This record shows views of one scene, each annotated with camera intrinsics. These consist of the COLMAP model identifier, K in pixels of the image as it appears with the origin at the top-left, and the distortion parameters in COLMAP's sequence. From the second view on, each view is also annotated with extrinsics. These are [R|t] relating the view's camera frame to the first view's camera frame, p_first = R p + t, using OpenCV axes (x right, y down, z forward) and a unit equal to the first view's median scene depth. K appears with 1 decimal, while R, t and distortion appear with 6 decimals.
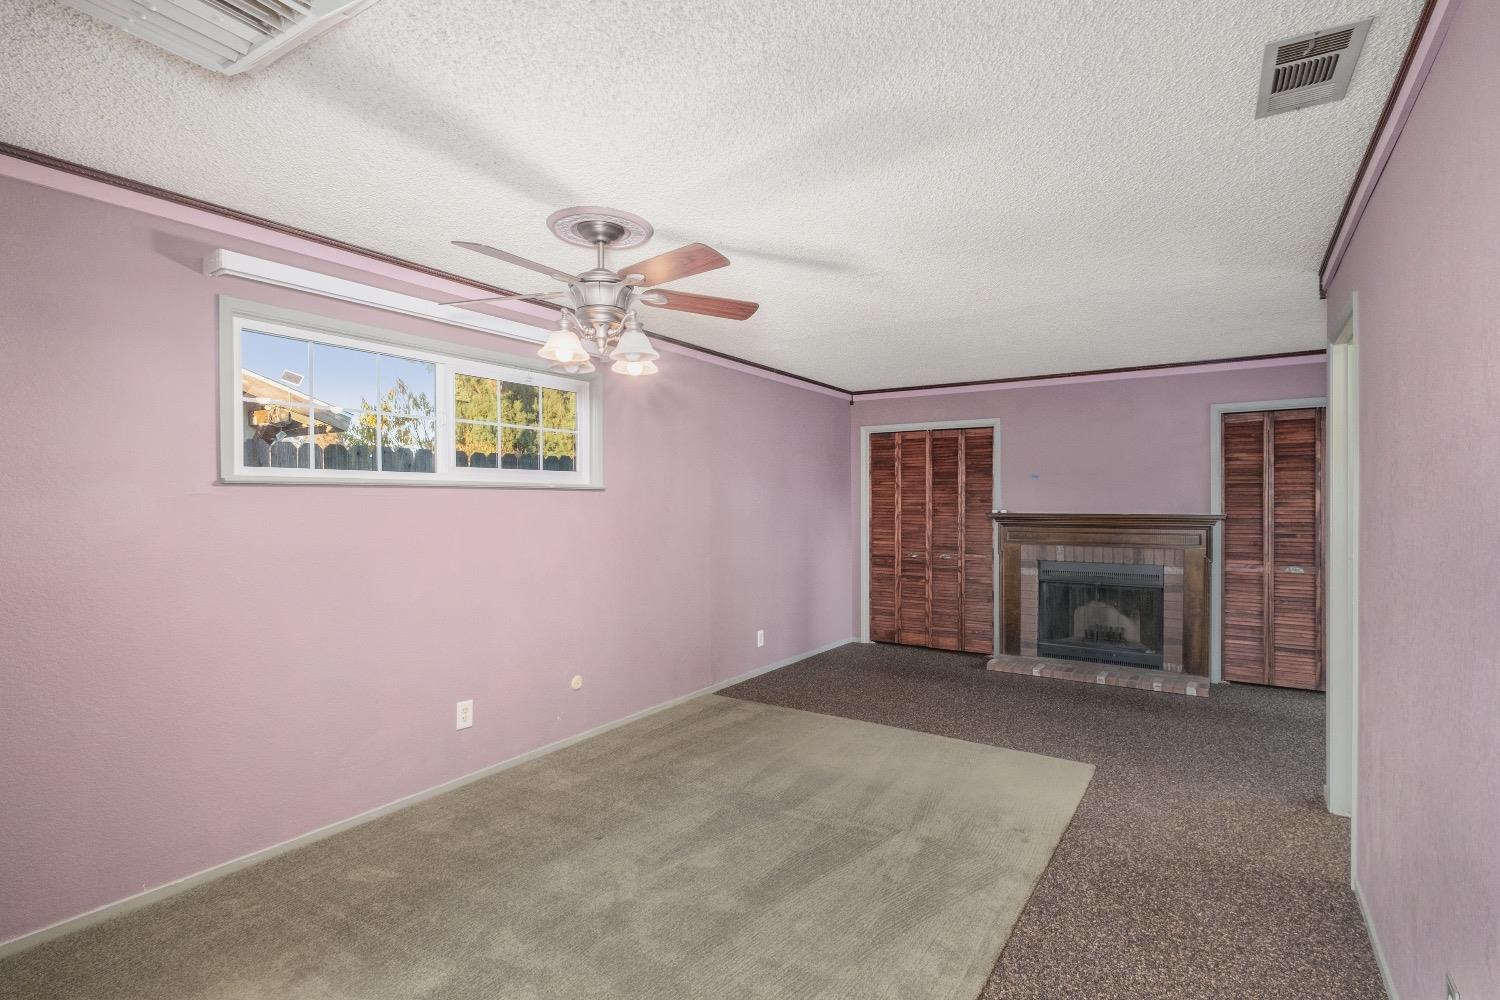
lens RADIAL K [[716.4, 0, 741.6], [0, 716.4, 505.9], [0, 0, 1]] dist [-0.001919, 0.000297]
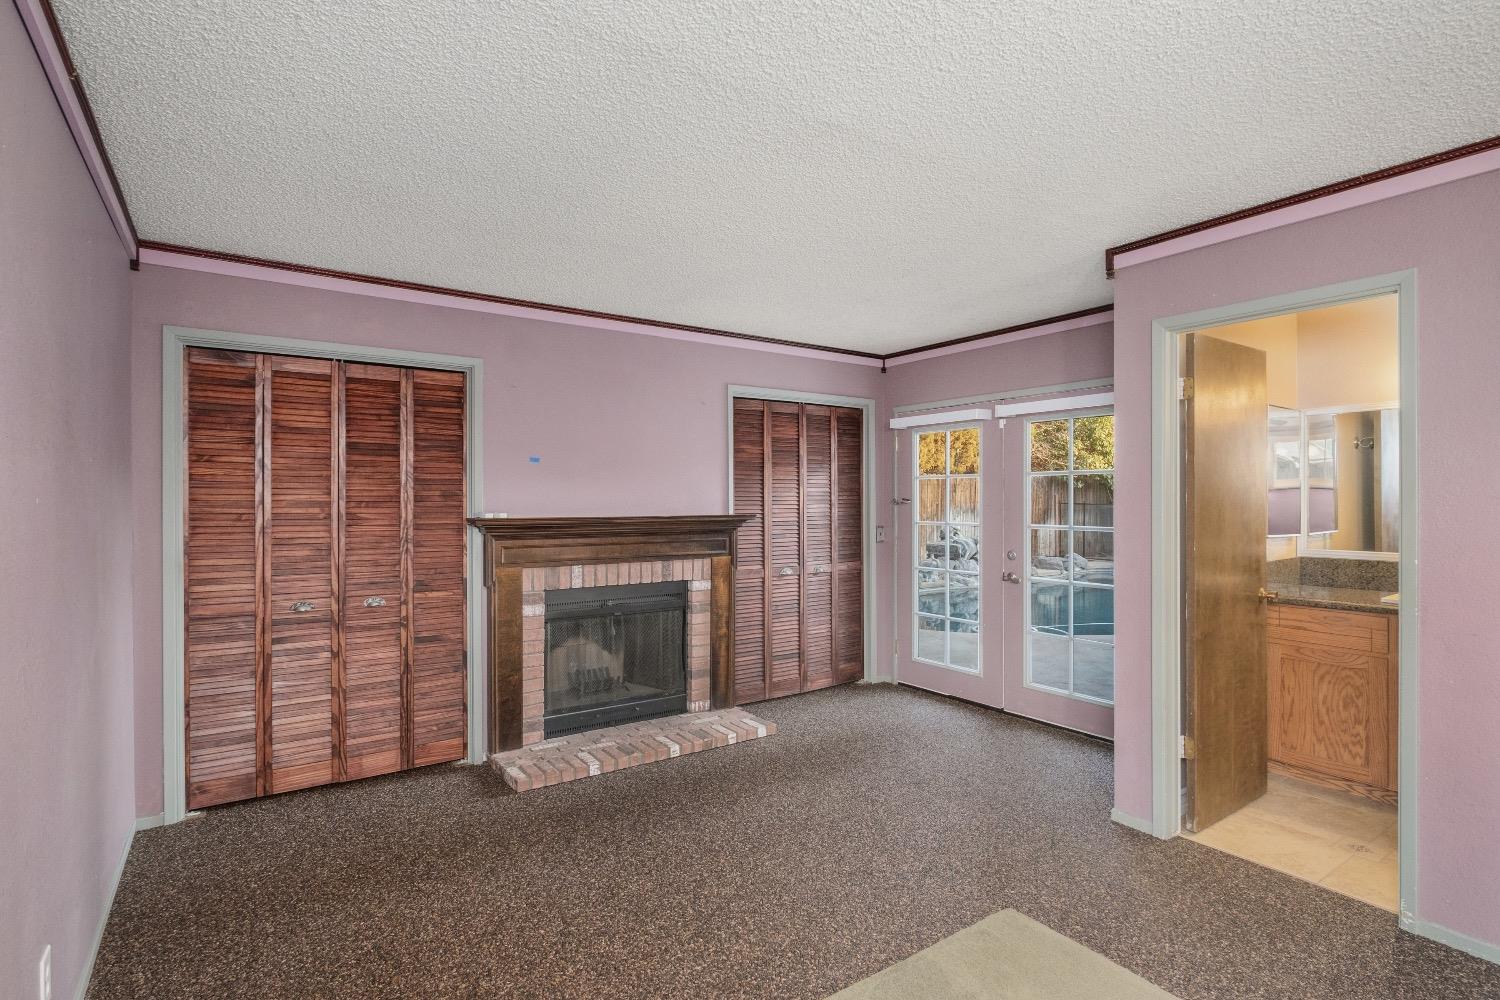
lens RADIAL K [[749.6, 0, 752.3], [0, 749.6, 489.2], [0, 0, 1]] dist [-0.001447, 0.000409]
pose [[0.367935, 0.004090, 0.929843, -0.134859], [-0.003749, 0.999989, -0.002915, -0.012887], [-0.929844, -0.002414, 0.367946, 0.546589]]
